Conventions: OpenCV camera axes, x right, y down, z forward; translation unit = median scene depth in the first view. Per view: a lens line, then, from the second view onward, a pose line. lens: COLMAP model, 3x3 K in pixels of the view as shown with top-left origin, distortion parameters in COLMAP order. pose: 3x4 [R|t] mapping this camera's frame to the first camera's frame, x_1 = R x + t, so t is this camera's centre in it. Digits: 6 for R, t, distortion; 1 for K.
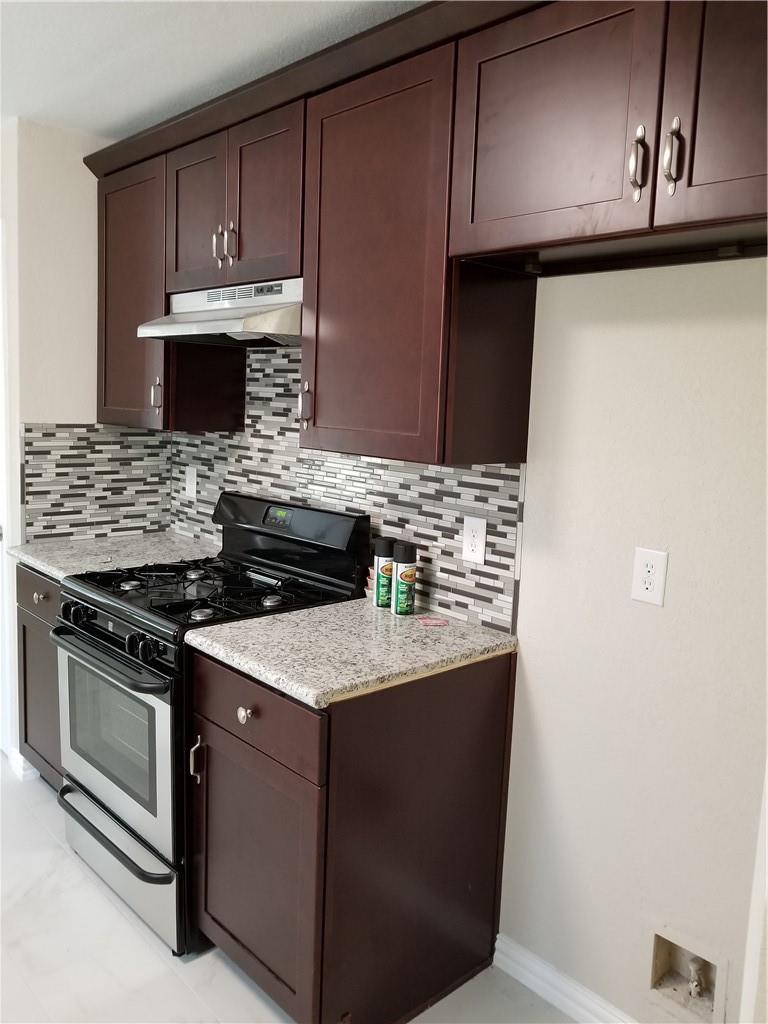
lens RADIAL K [[815.2, 0, 413.1], [0, 815.2, 498.9], [0, 0, 1]] dist [-0.002983, -0.016377]
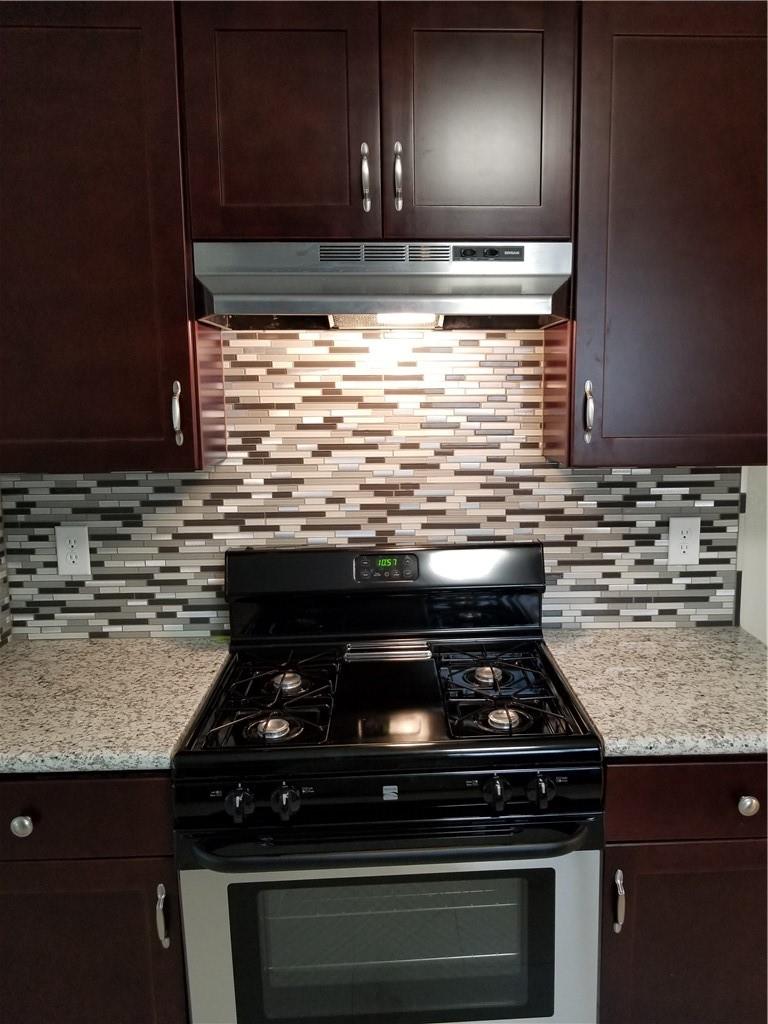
lens RADIAL K [[815.2, 0, 413.1], [0, 815.2, 498.9], [0, 0, 1]] dist [-0.002983, -0.016377]
pose [[0.650223, -0.146042, 0.745575, -0.754564], [0.124746, 0.988554, 0.084844, -0.107117], [-0.749432, 0.037840, 0.660999, 0.556766]]
